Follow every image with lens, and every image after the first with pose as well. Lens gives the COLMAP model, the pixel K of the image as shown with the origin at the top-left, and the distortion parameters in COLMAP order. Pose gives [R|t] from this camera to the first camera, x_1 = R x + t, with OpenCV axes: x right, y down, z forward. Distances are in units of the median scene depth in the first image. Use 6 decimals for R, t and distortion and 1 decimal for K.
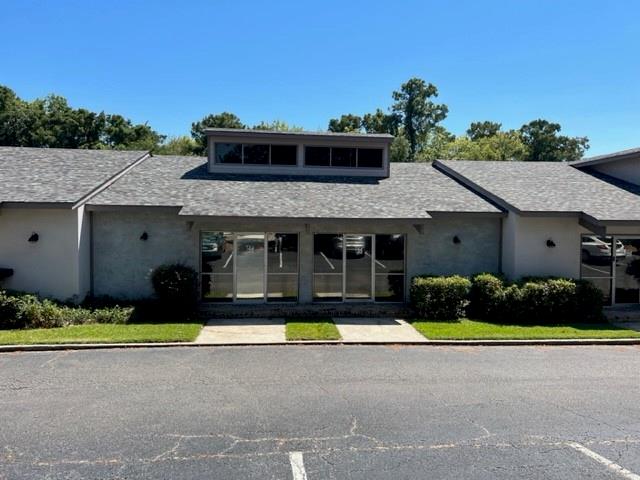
lens RADIAL K [[472.4, 0, 324.3], [0, 472.4, 241.3], [0, 0, 1]] dist [0.066400, -0.092408]
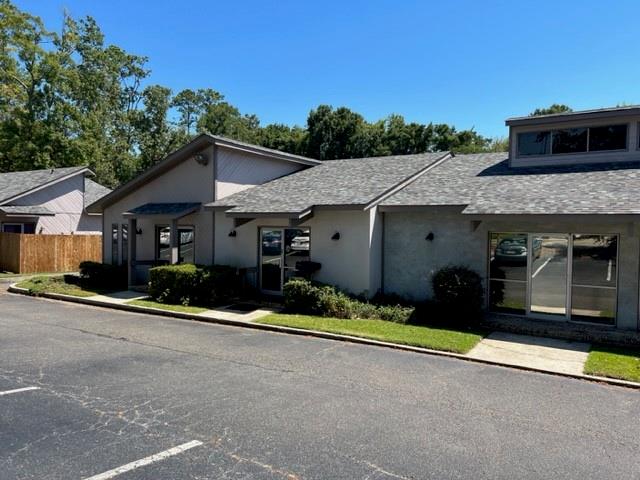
lens RADIAL K [[472.4, 0, 324.3], [0, 472.4, 241.3], [0, 0, 1]] dist [0.066400, -0.092408]
pose [[0.788970, 0.020154, -0.614101, 0.045843], [-0.025963, 0.999663, -0.000548, 0.005123], [0.613883, 0.016377, 0.789227, 0.098159]]
